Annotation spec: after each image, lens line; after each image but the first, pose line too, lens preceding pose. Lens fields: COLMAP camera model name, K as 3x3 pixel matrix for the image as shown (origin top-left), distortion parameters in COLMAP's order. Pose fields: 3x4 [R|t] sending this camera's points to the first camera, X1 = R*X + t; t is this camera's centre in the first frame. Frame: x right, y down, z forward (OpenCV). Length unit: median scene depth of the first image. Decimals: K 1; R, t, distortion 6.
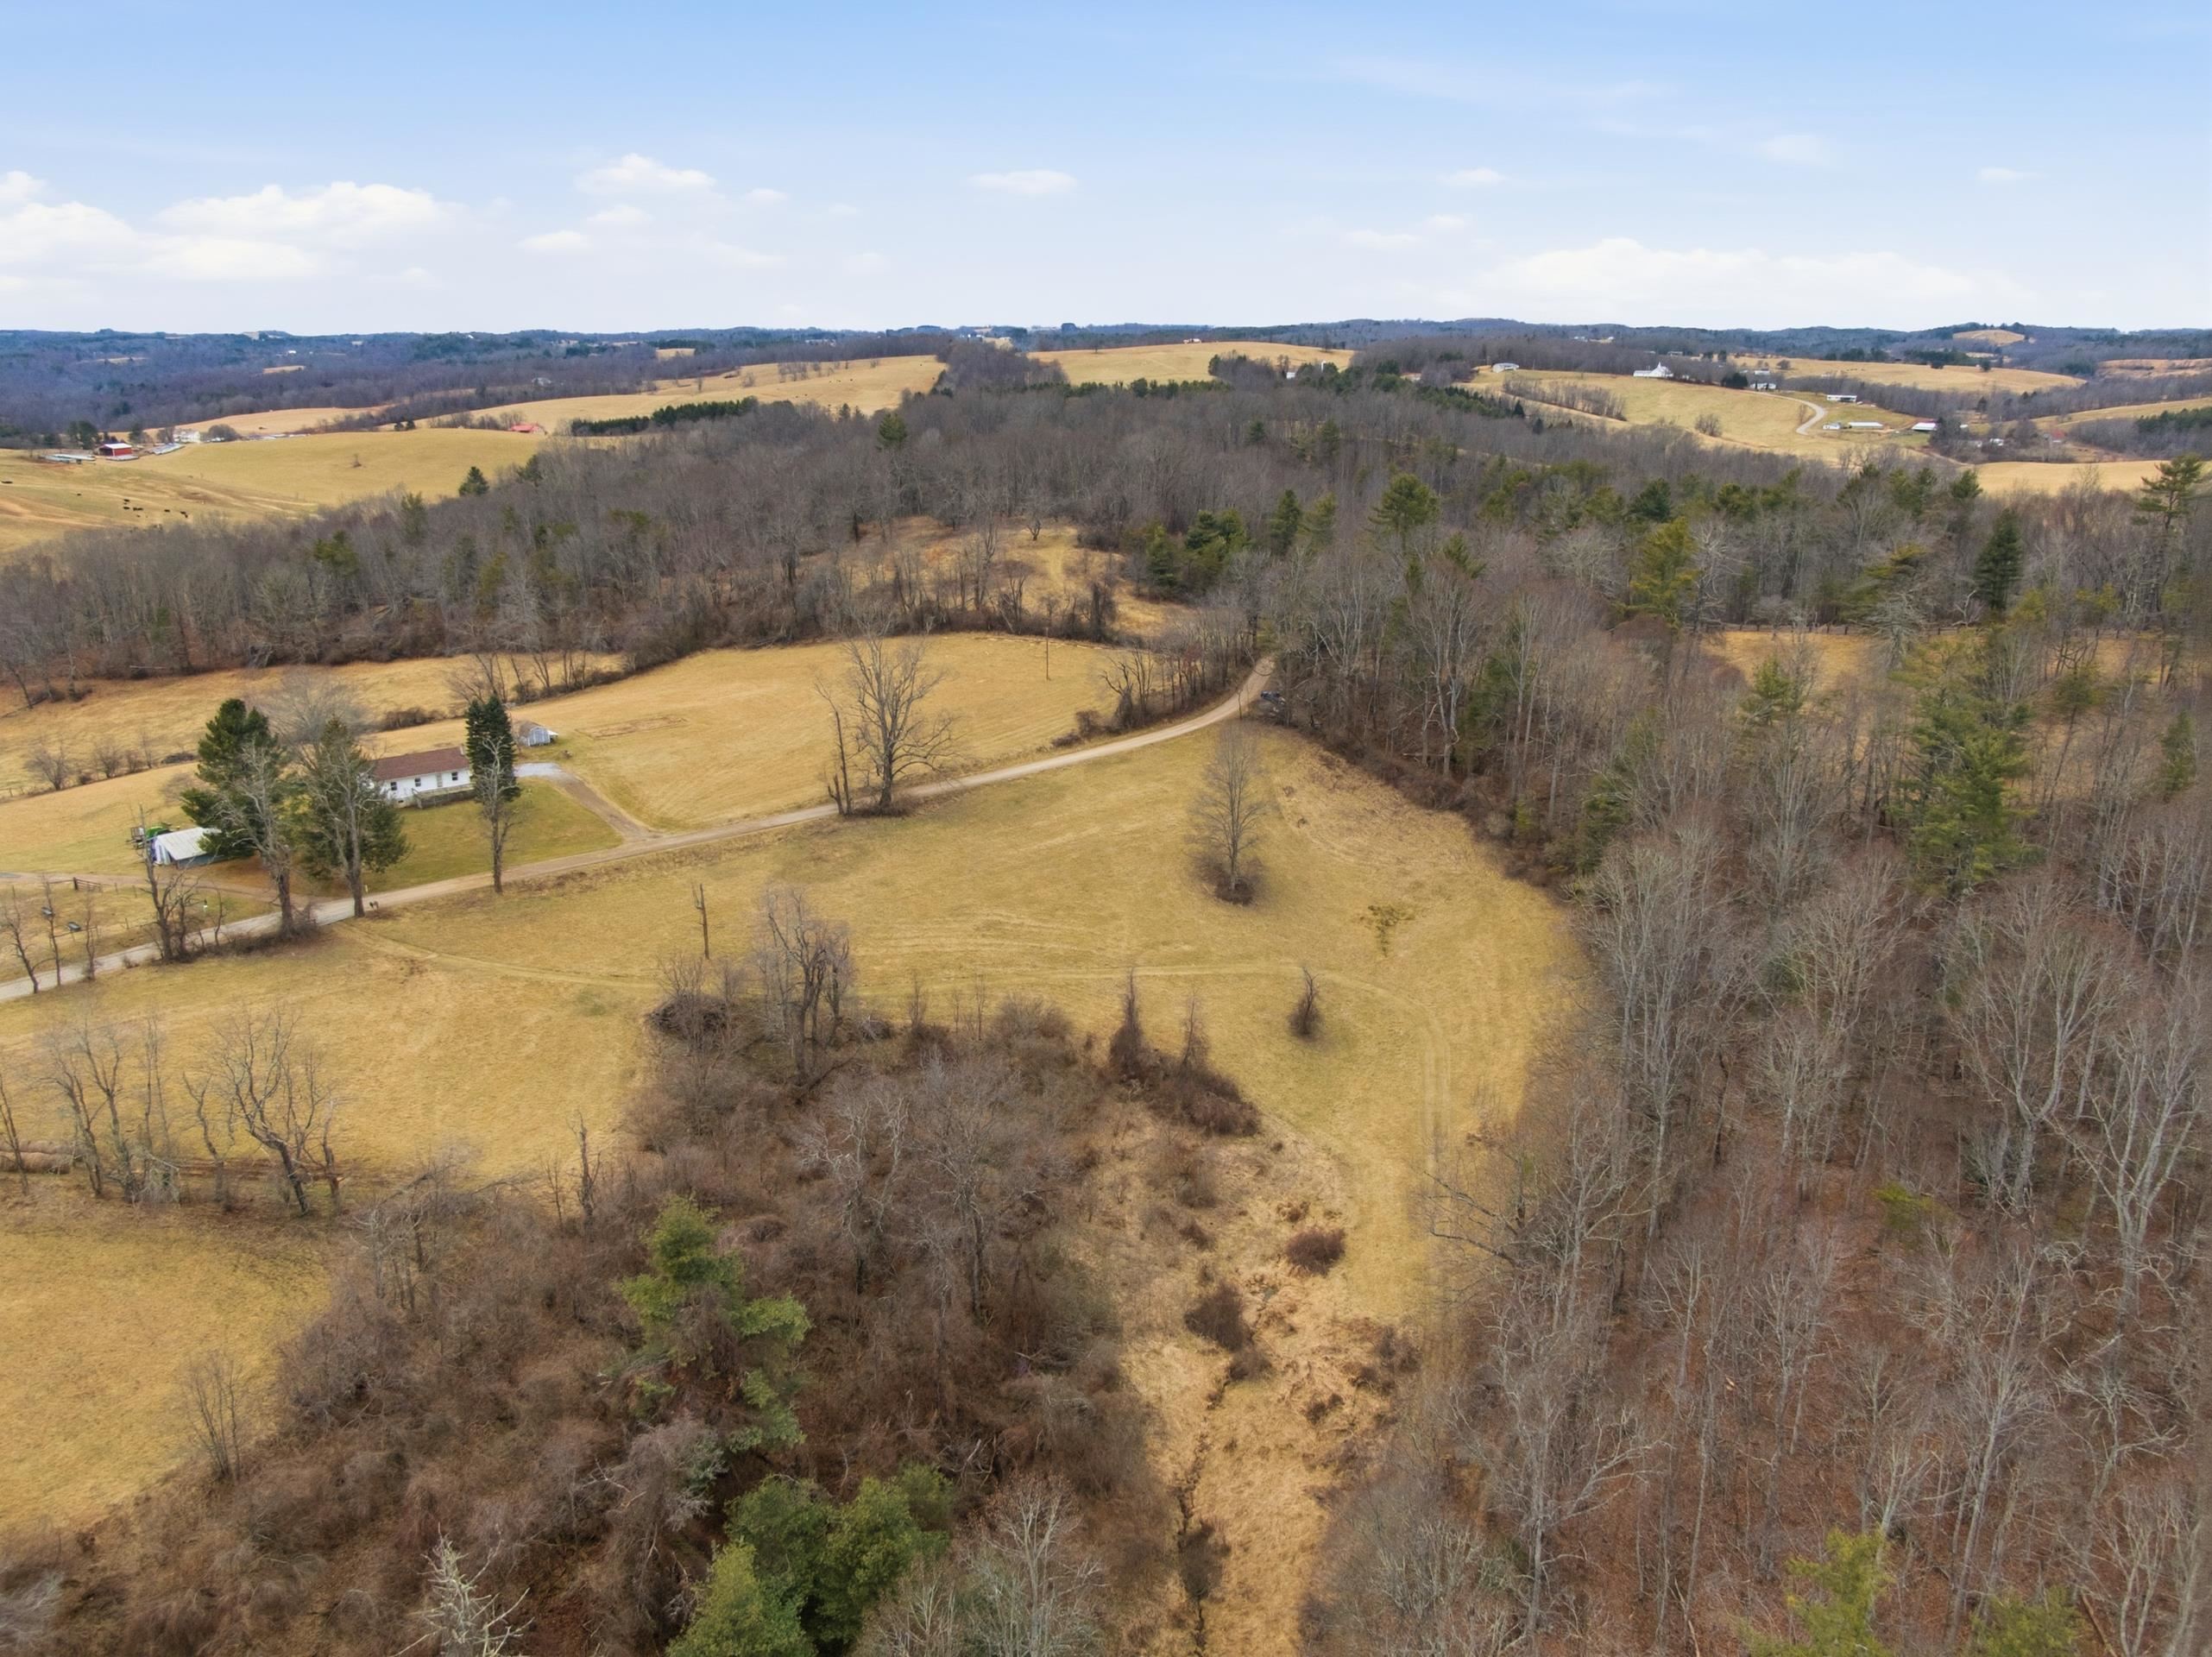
lens RADIAL K [[1584.1, 0, 1101.6], [0, 1584.1, 845.8], [0, 0, 1]] dist [0.045847, -0.061503]
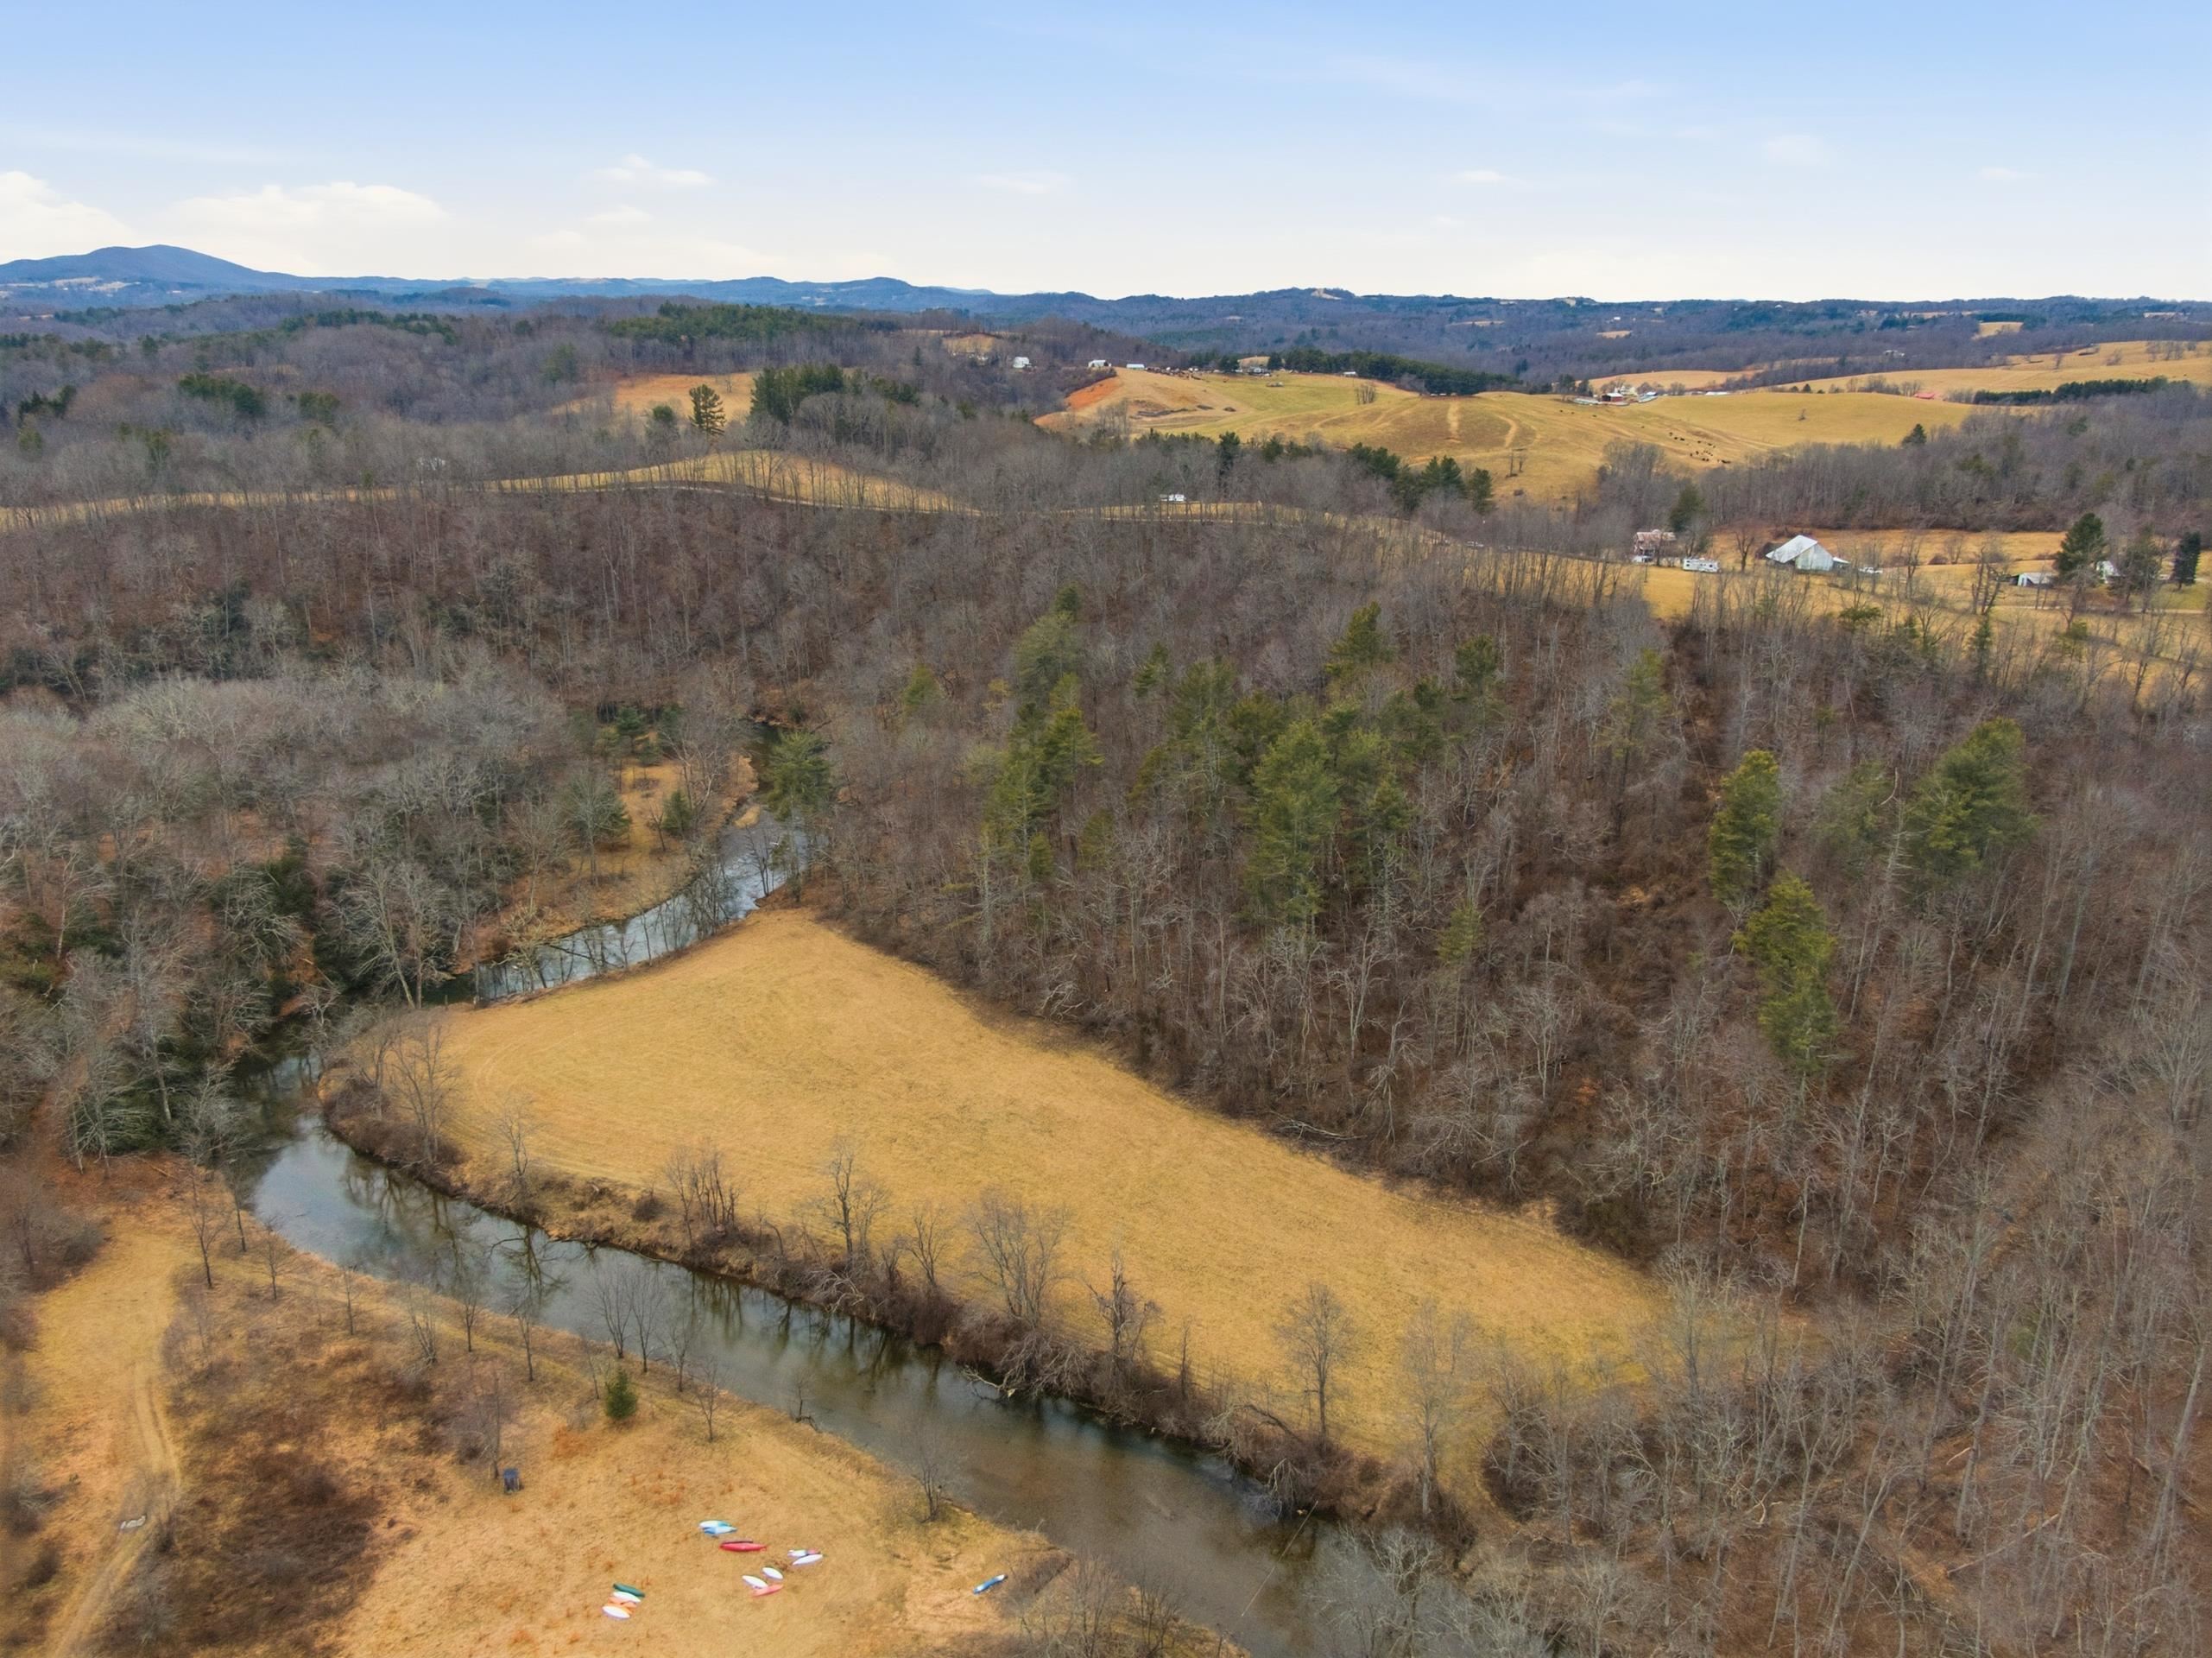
lens RADIAL K [[1577.5, 0, 1106.0], [0, 1577.5, 829.0], [0, 0, 1]] dist [0.020717, -0.012024]
pose [[0.752865, 0.222030, -0.619594, -0.023223], [-0.214401, 0.972767, 0.088071, 0.088735], [0.622275, 0.066537, 0.779966, -0.313478]]
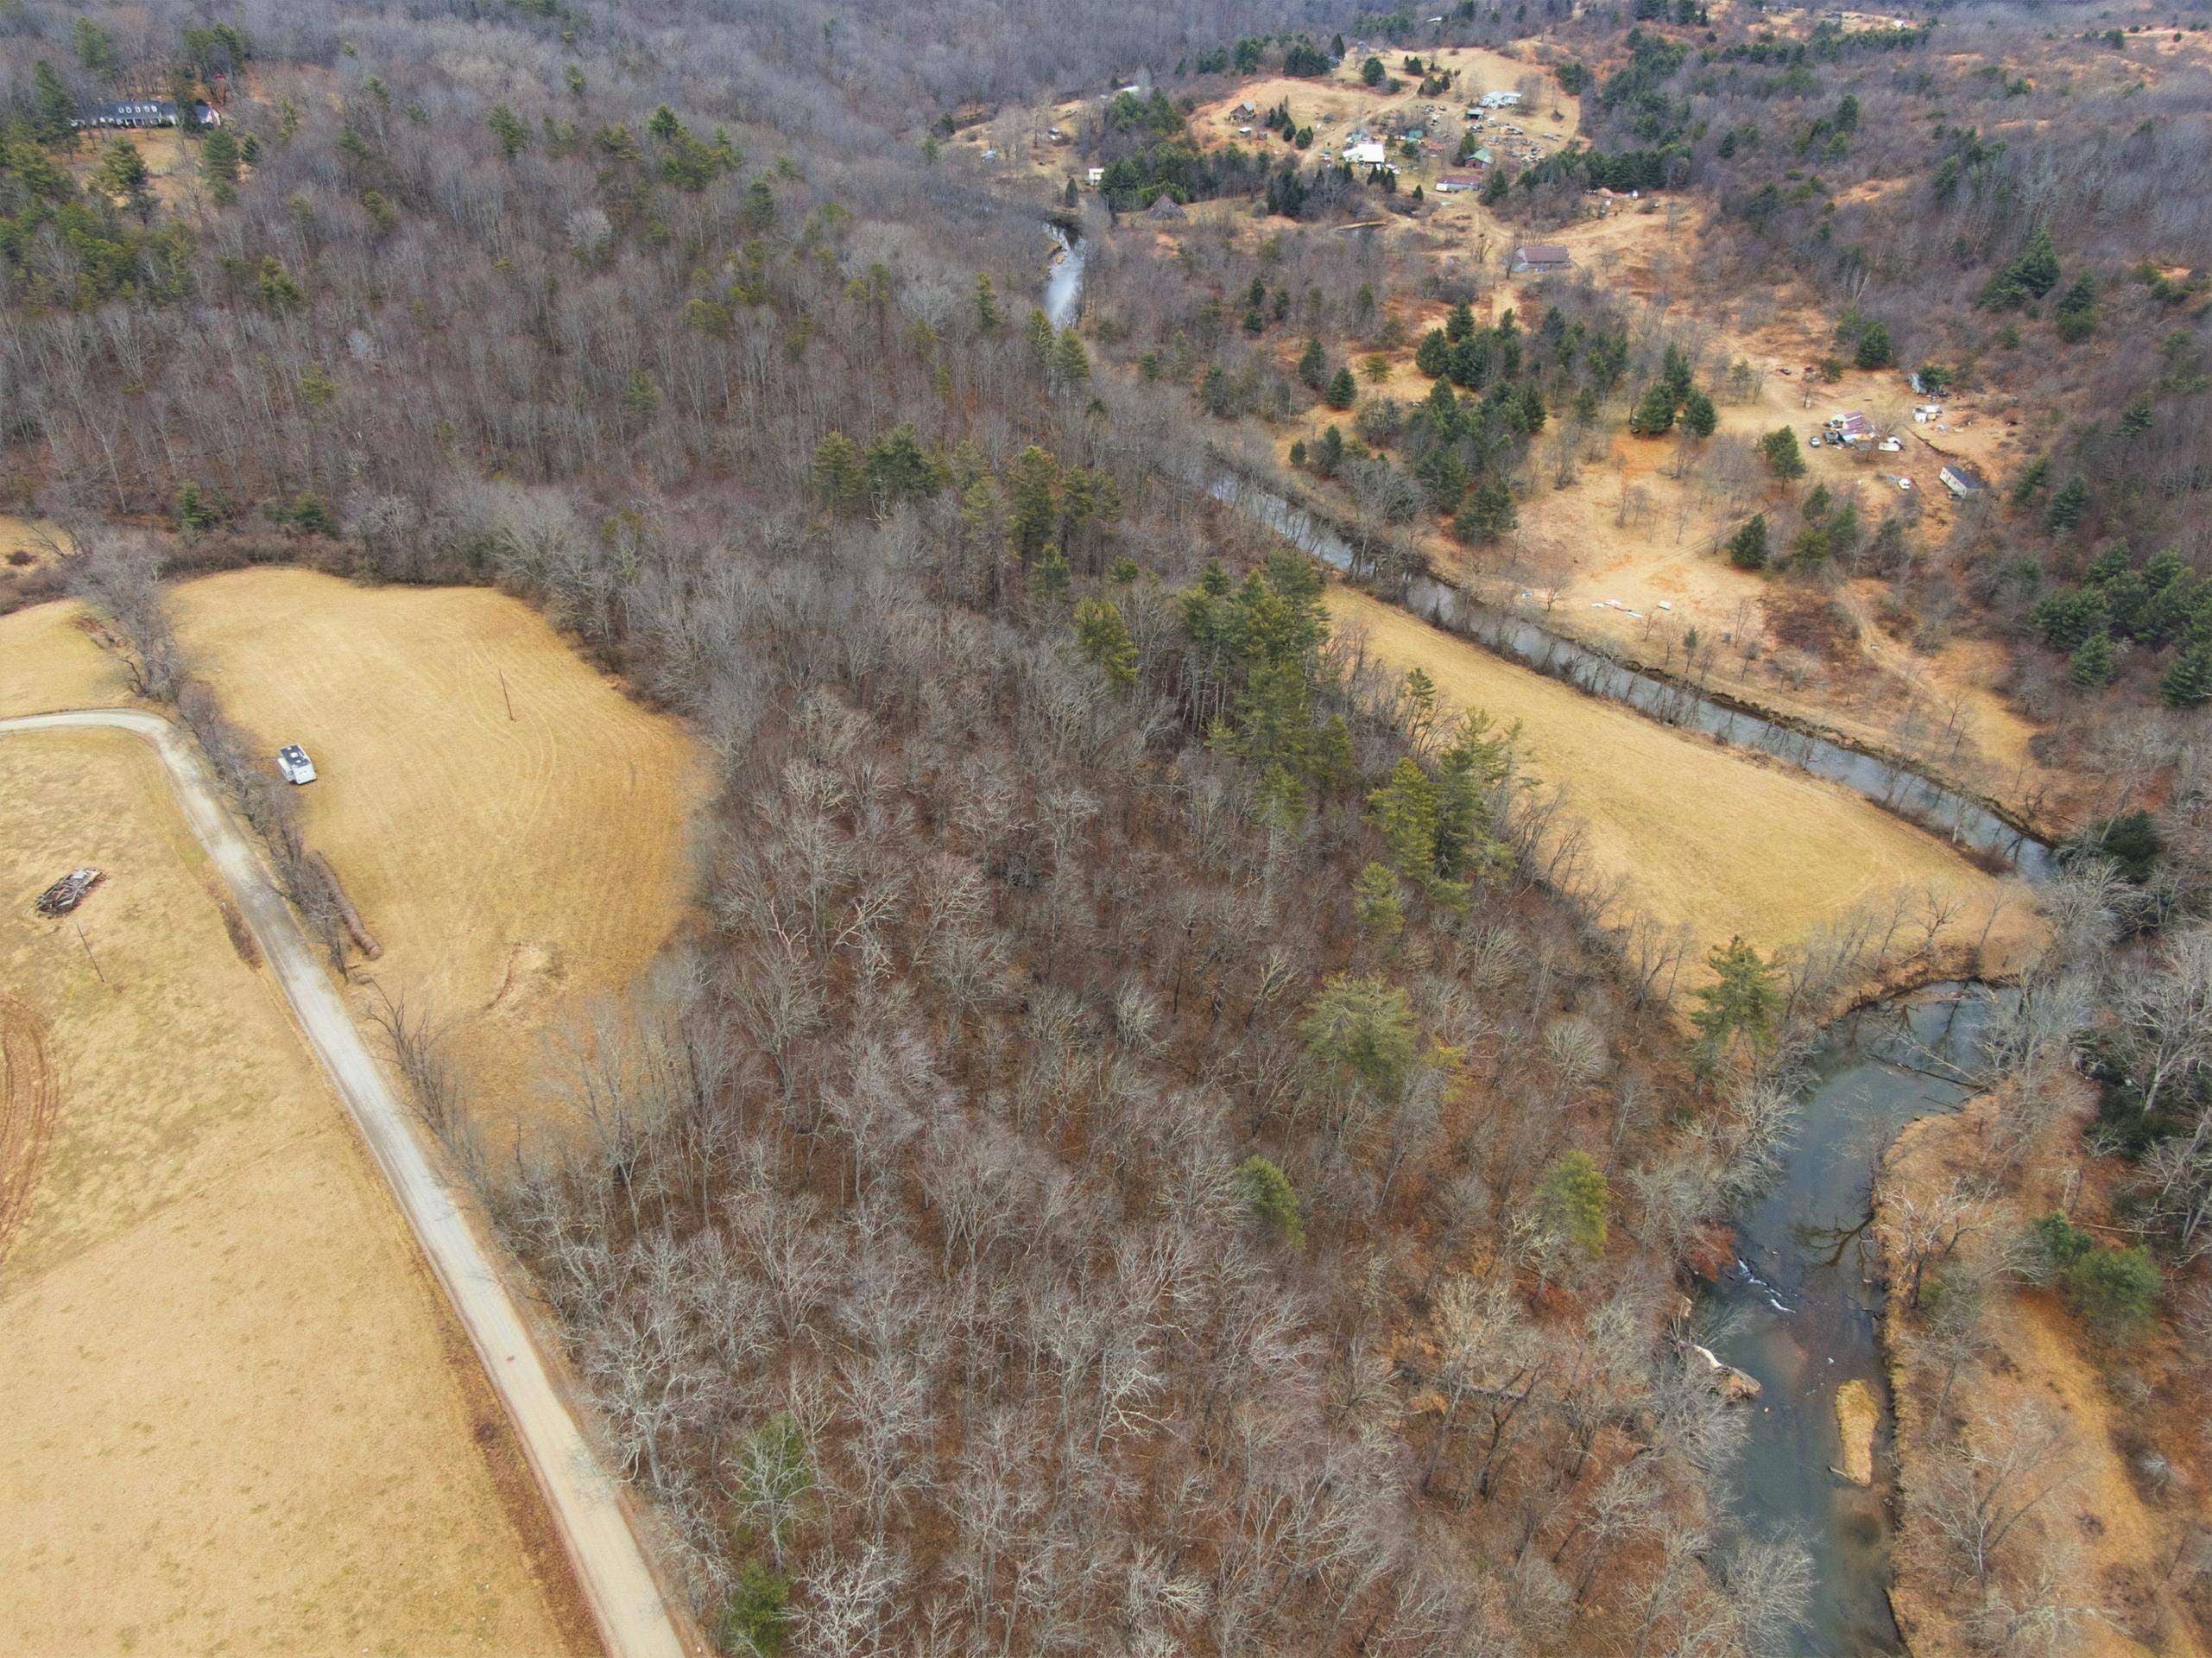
lens RADIAL K [[1603.6, 0, 1106.0], [0, 1603.6, 829.0], [0, 0, 1]] dist [0.030703, -0.043665]
pose [[-0.488581, -0.496525, 0.717462, -0.429117], [0.244614, 0.711363, 0.658883, -0.104283], [-0.837528, 0.497419, -0.226101, 0.059024]]
